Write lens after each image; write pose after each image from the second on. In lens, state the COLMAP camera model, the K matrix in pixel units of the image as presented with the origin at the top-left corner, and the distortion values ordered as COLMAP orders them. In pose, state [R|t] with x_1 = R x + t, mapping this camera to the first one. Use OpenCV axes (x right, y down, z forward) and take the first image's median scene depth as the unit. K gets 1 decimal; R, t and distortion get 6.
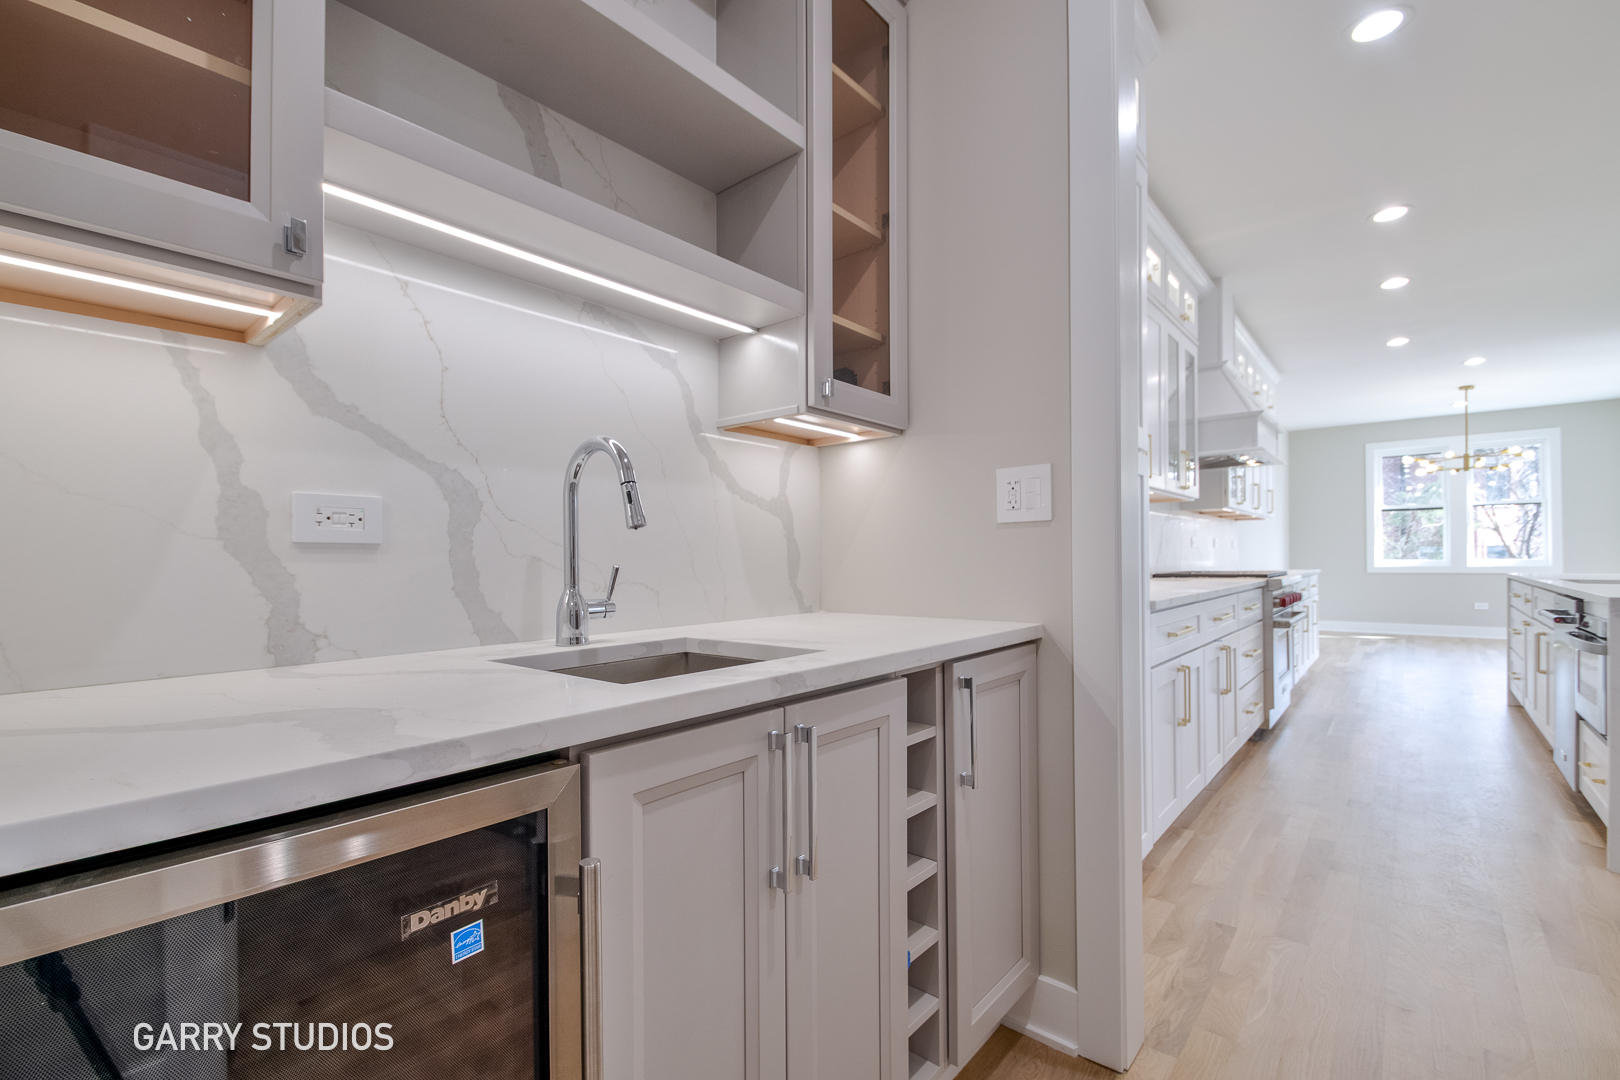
lens RADIAL K [[720.7, 0, 807.0], [0, 720.7, 551.5], [0, 0, 1]] dist [-0.002762, -0.003182]
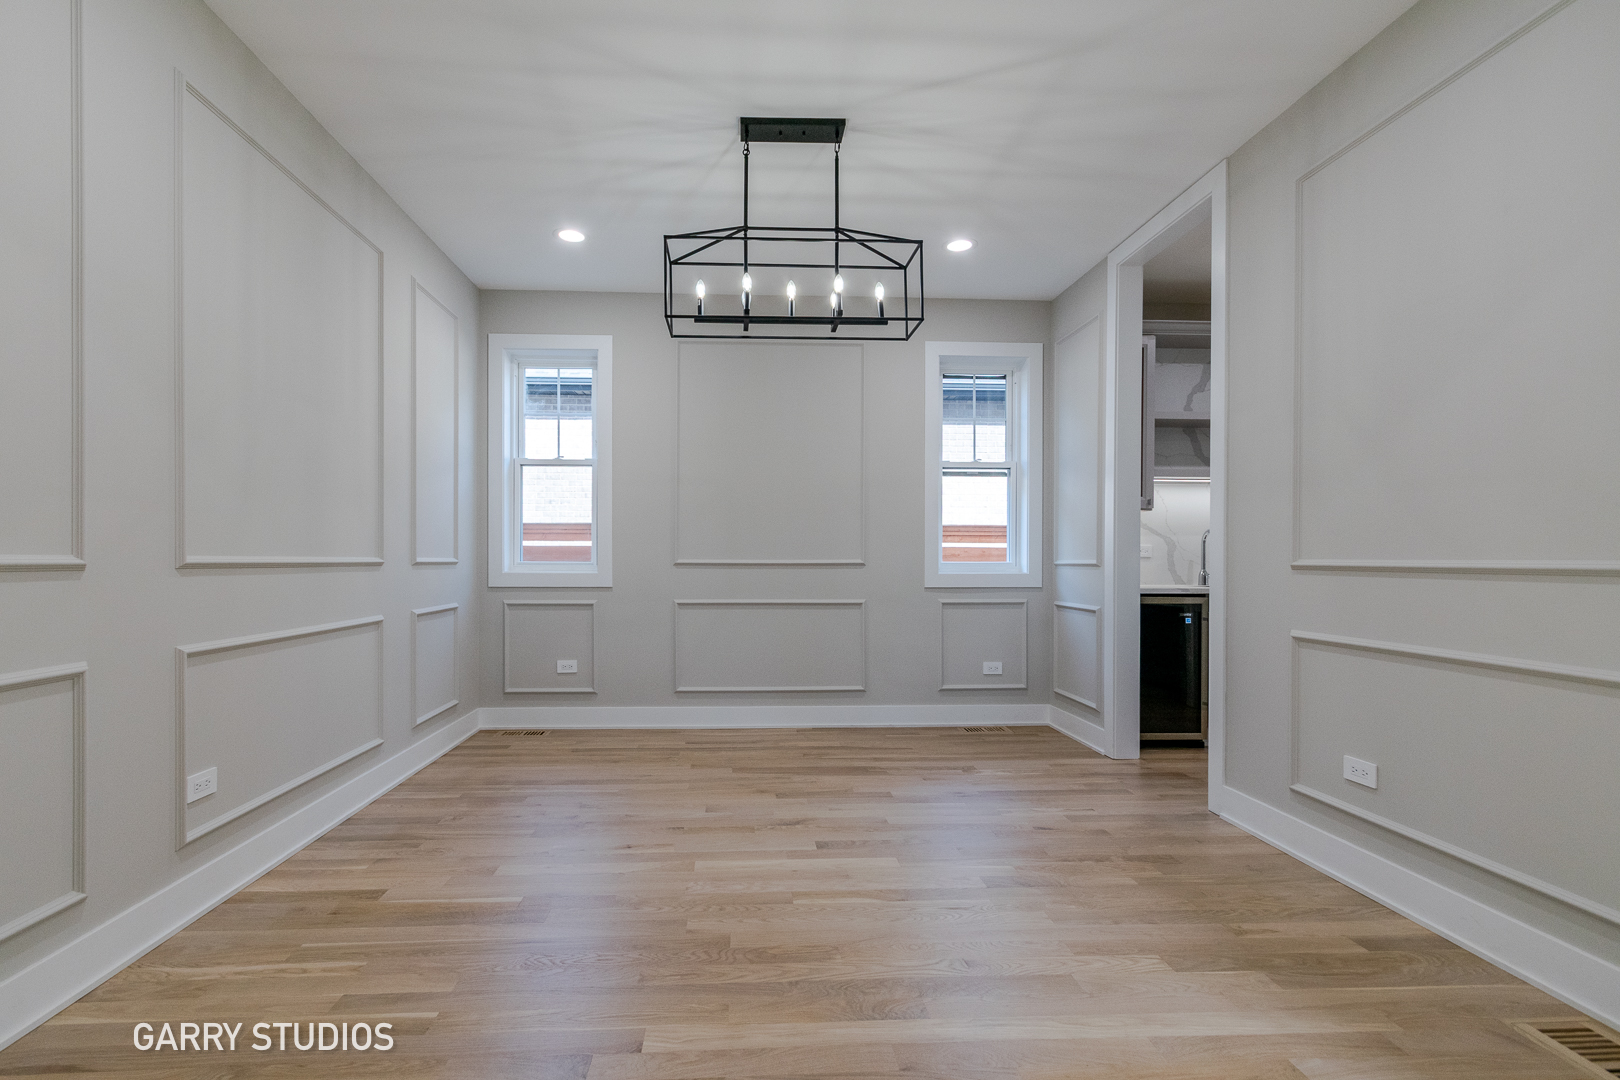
lens RADIAL K [[720.7, 0, 808.0], [0, 720.7, 550.5], [0, 0, 1]] dist [-0.002762, -0.003182]
pose [[0.702880, 0.012627, -0.711196, 0.850123], [-0.007924, 0.999919, 0.009921, -0.065437], [0.711264, -0.001337, 0.702924, -2.960037]]
